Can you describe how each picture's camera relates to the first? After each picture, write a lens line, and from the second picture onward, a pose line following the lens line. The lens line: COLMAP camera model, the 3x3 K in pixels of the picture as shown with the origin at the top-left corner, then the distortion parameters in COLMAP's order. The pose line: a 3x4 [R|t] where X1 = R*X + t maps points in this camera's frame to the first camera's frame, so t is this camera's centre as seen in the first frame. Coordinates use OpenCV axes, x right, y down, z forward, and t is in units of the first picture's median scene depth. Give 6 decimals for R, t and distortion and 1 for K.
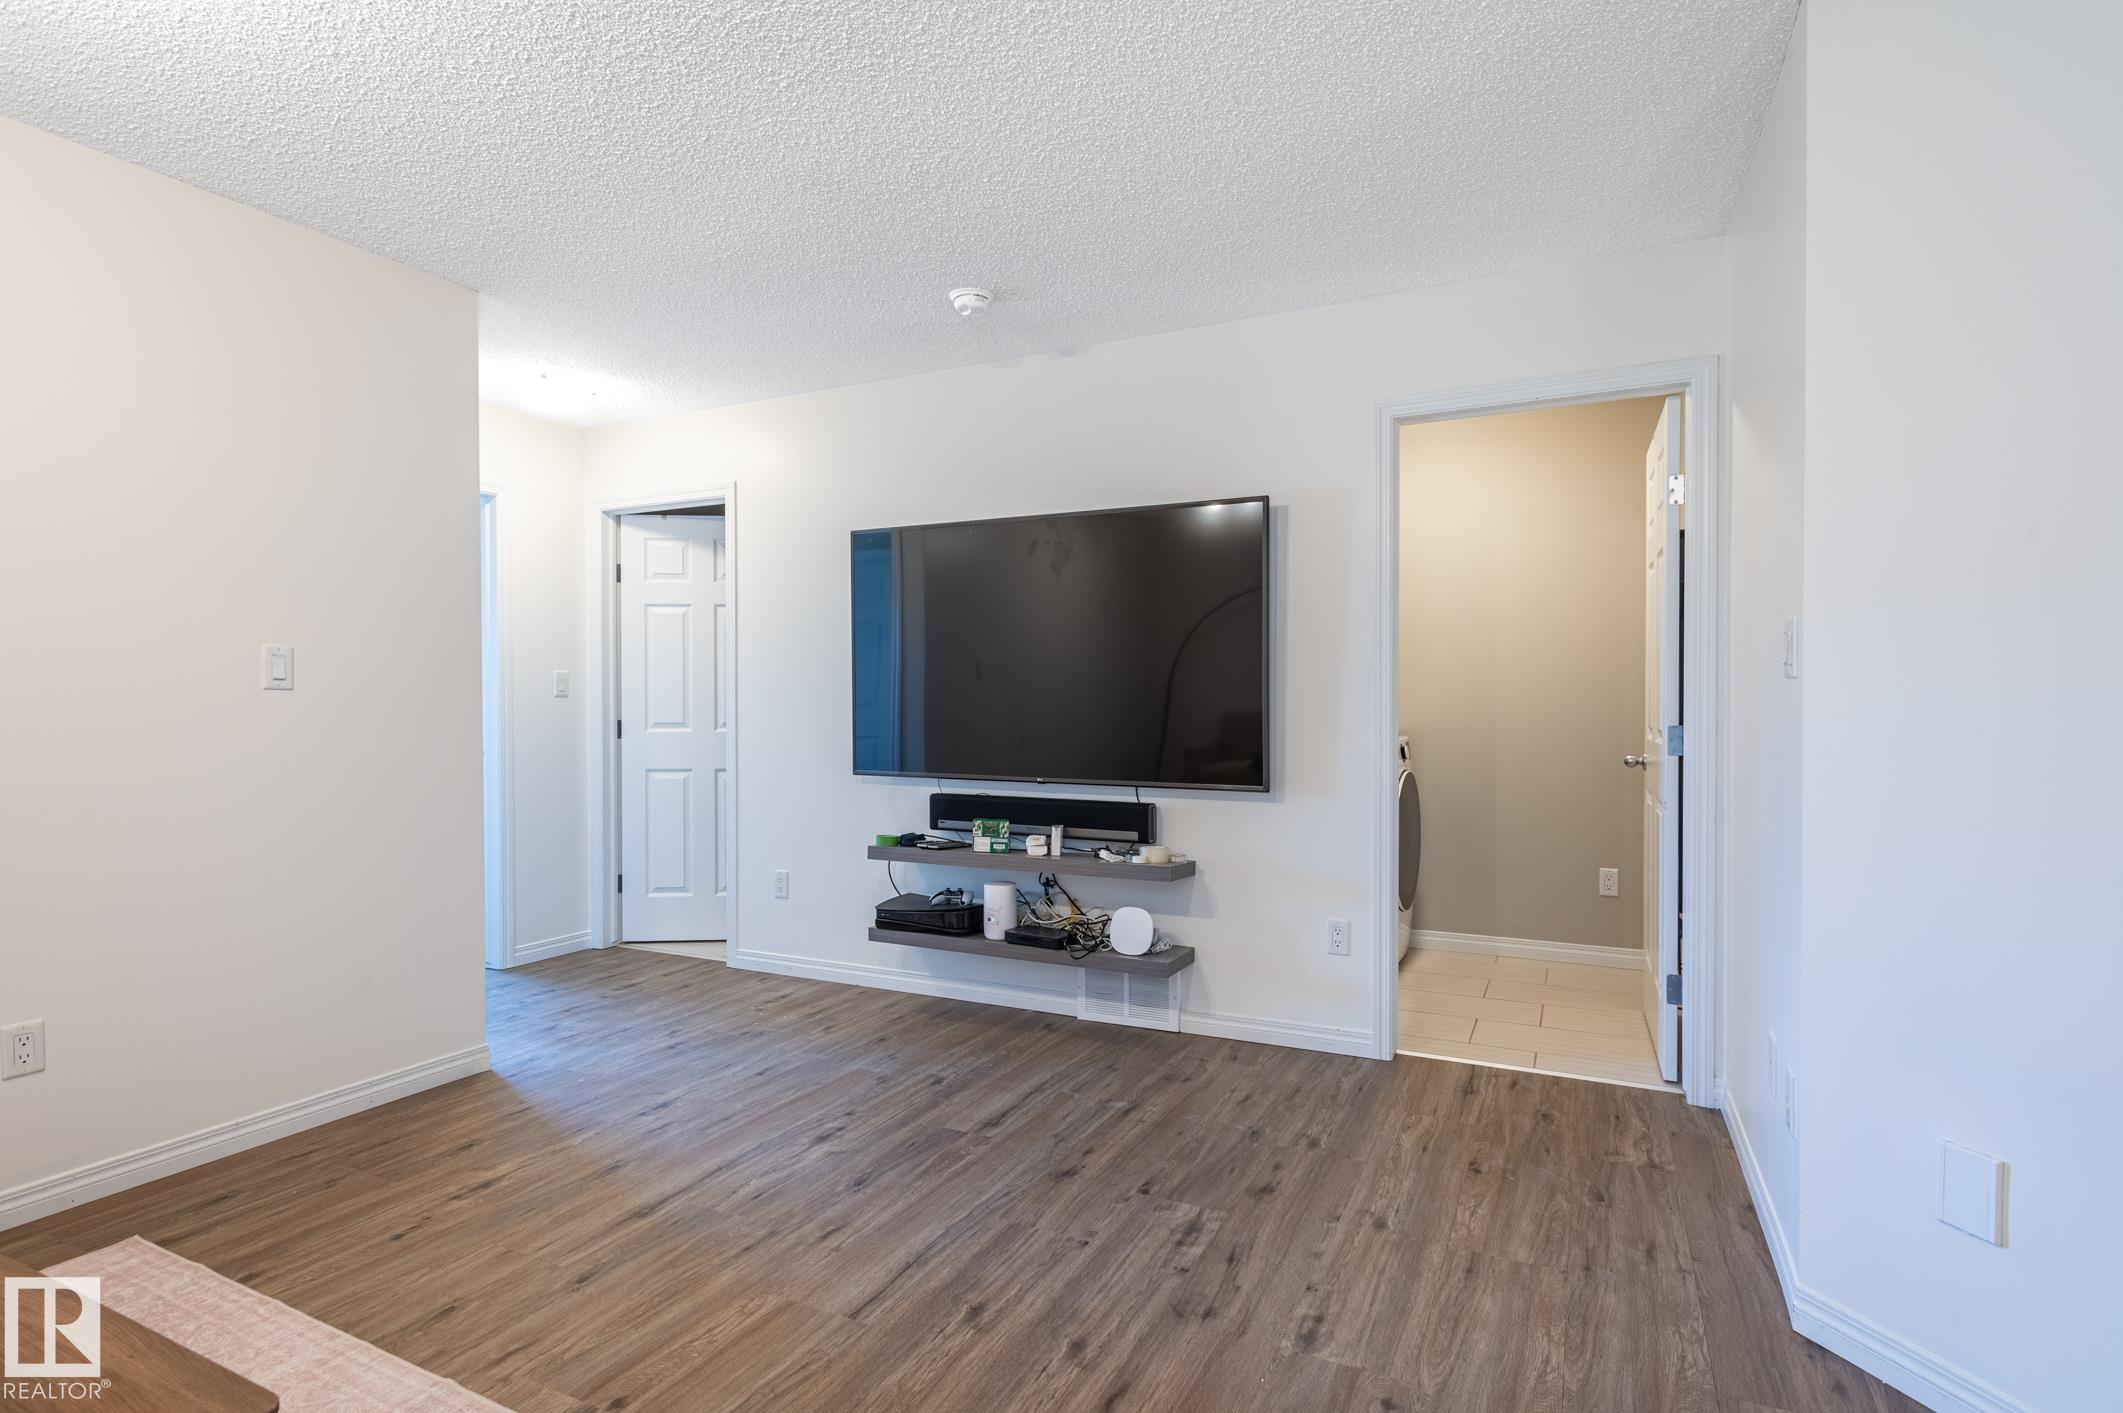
lens RADIAL K [[1060.0, 0, 1088.7], [0, 1060.0, 676.2], [0, 0, 1]] dist [0.012815, -0.008424]
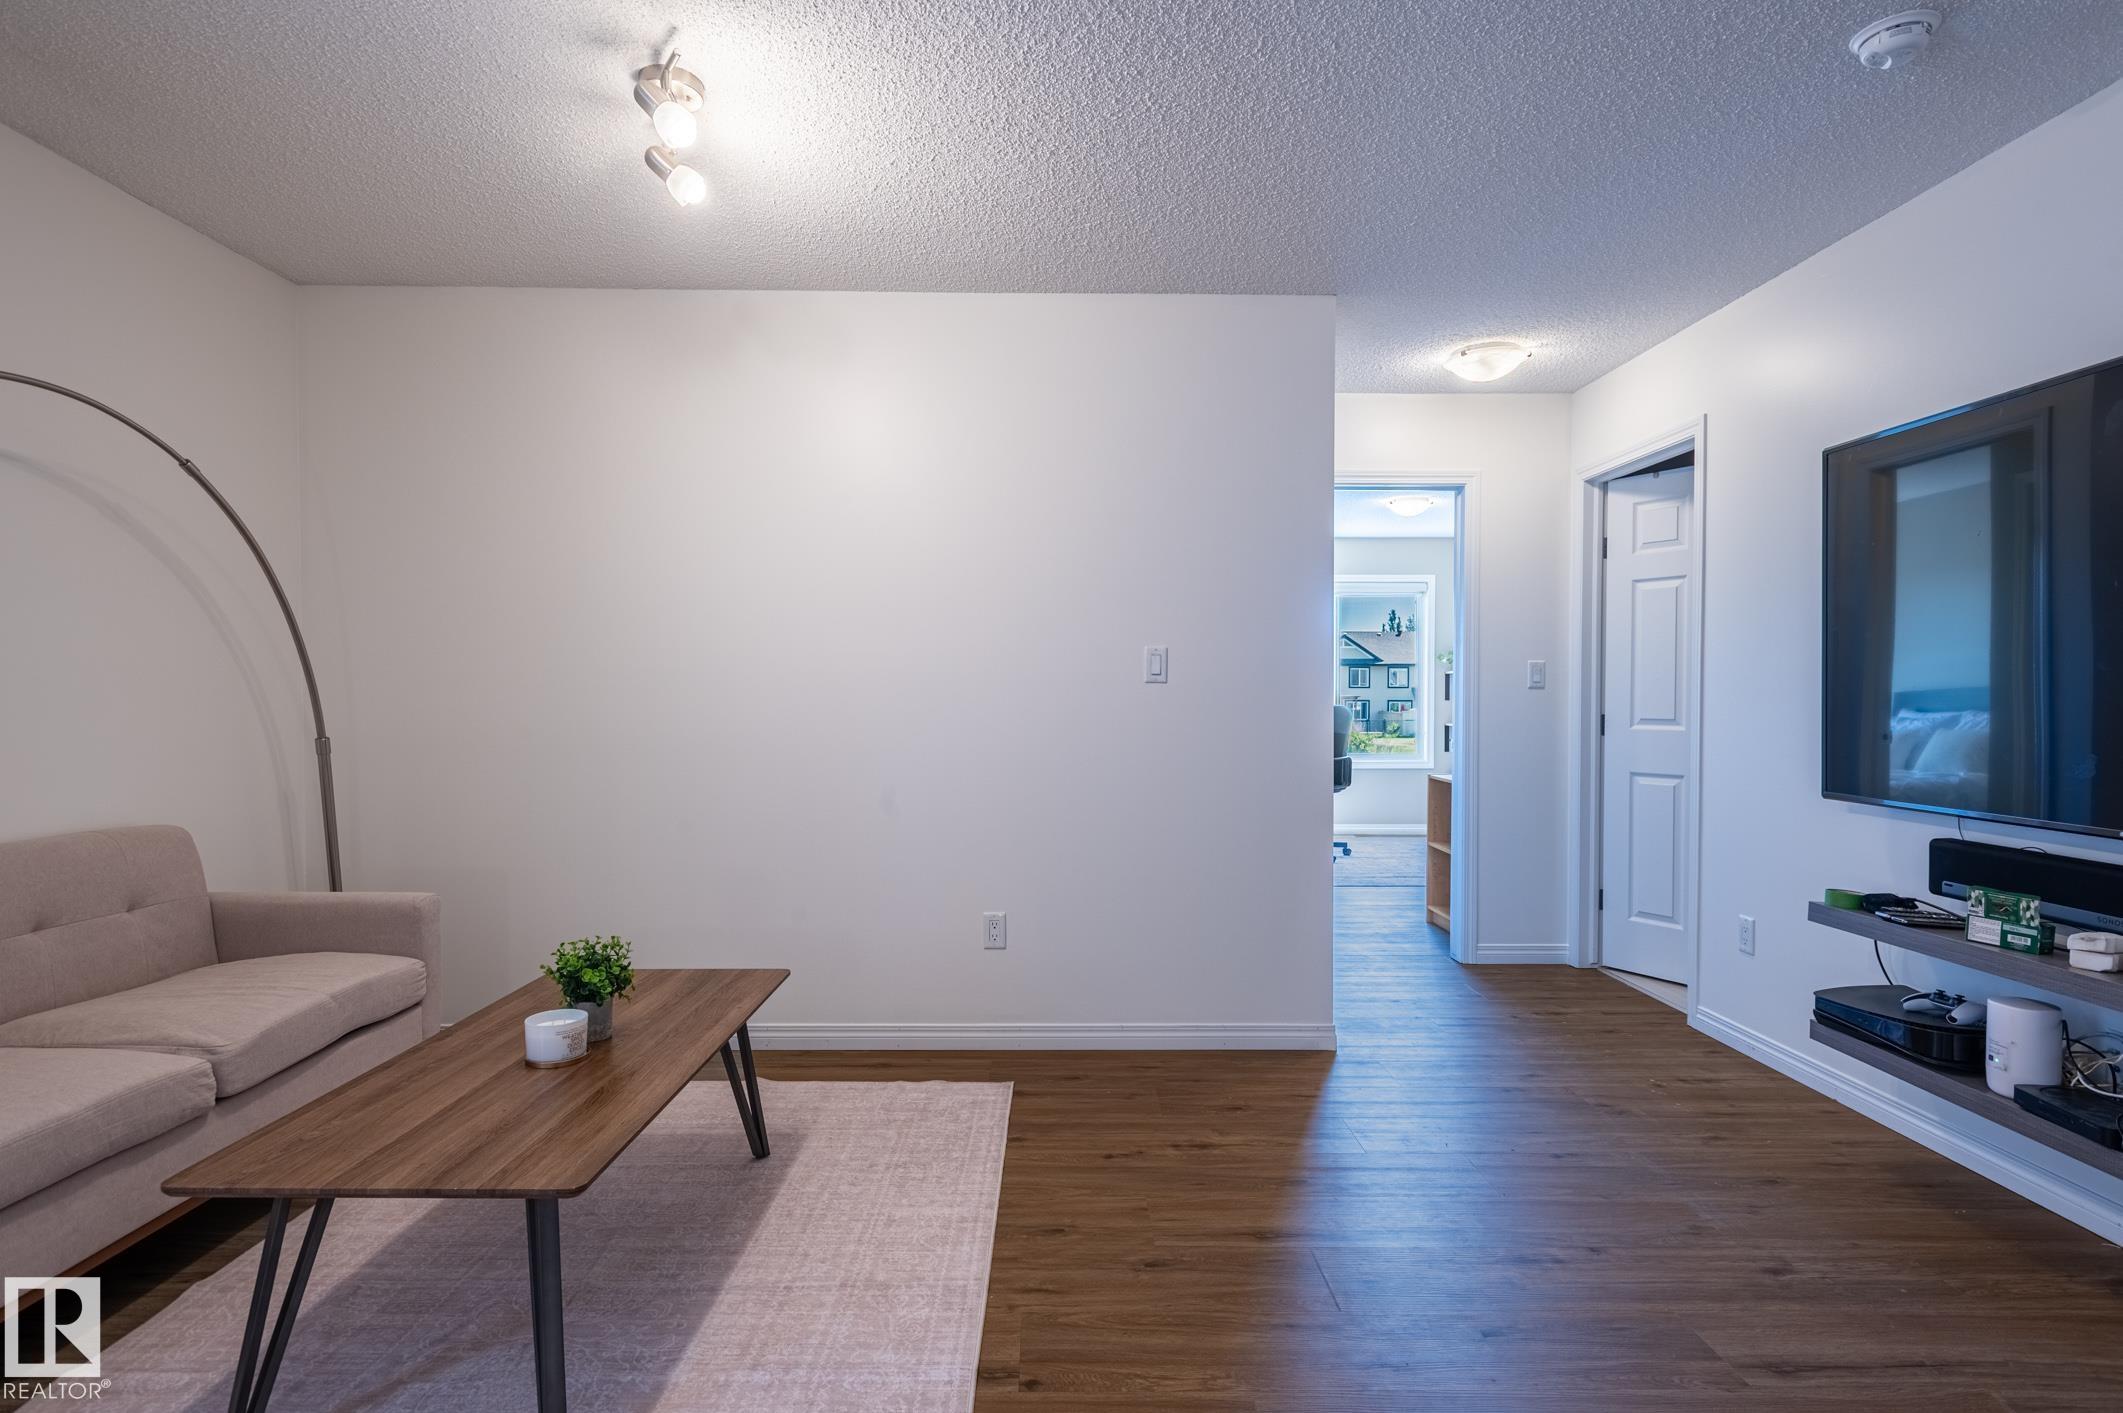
lens RADIAL K [[1080.1, 0, 1055.2], [0, 1080.1, 691.5], [0, 0, 1]] dist [0.013183, -0.008504]
pose [[0.438711, -0.002159, -0.898626, 0.221453], [0.020186, 0.999768, 0.007453, 0.008269], [0.898402, -0.021409, 0.438653, 0.261434]]
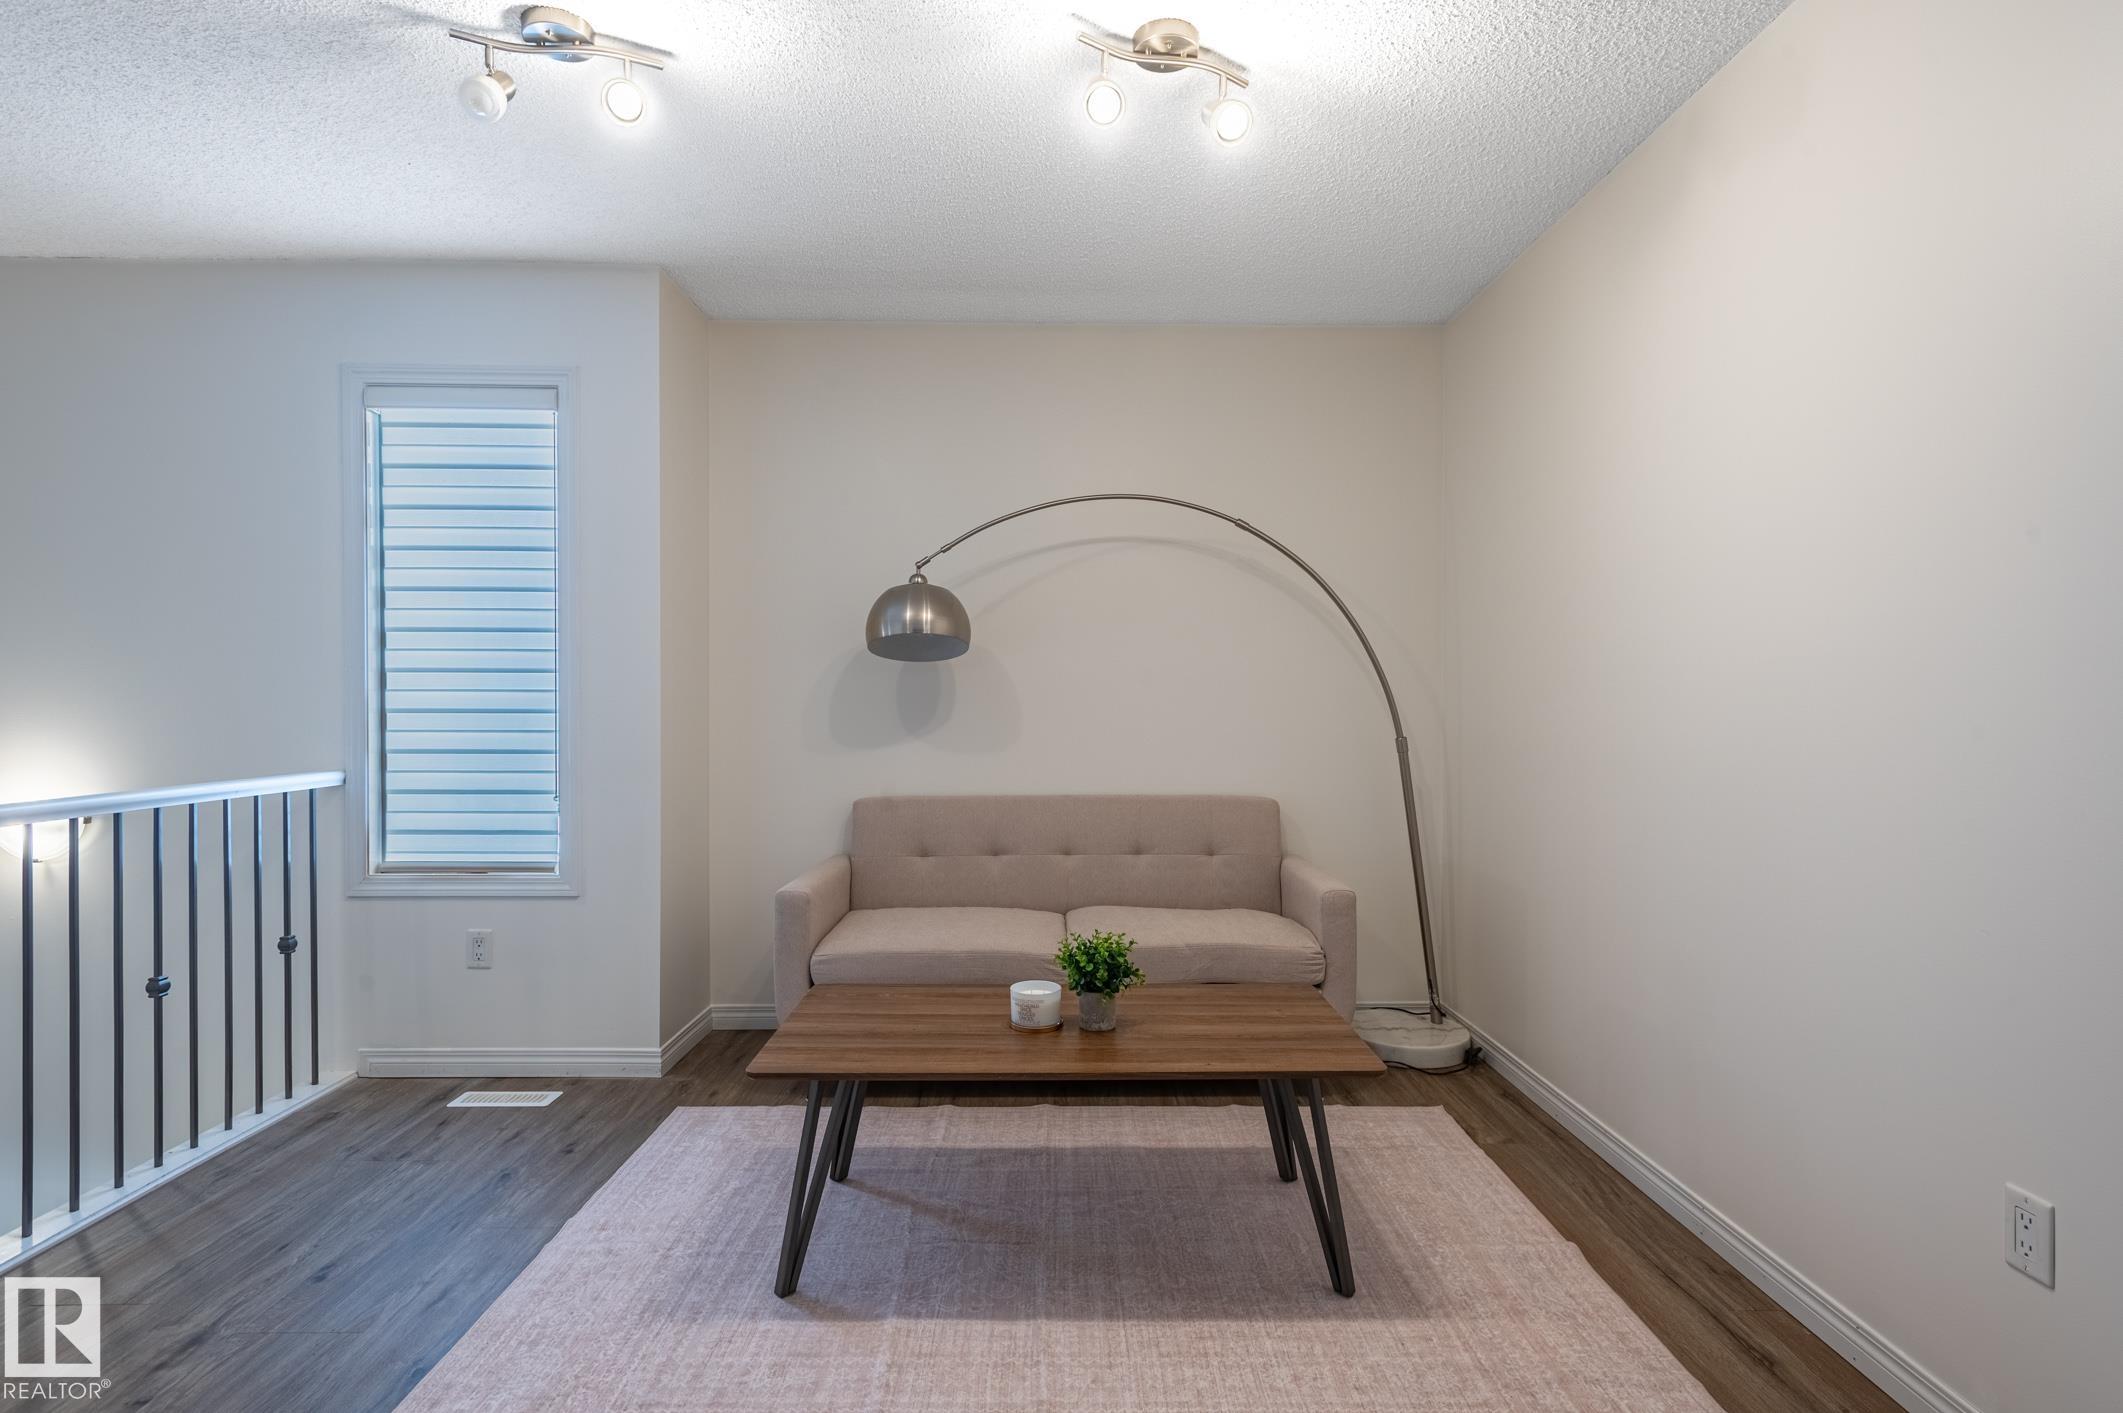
lens RADIAL K [[1053.5, 0, 1061.5], [0, 1053.5, 706.5], [0, 0, 1]] dist [0.015780, 0.000332]
pose [[-0.897717, 0.003083, -0.440561, -0.126055], [0.012552, 0.999749, -0.018581, 0.025393], [0.440393, -0.022211, -0.897530, 0.800780]]
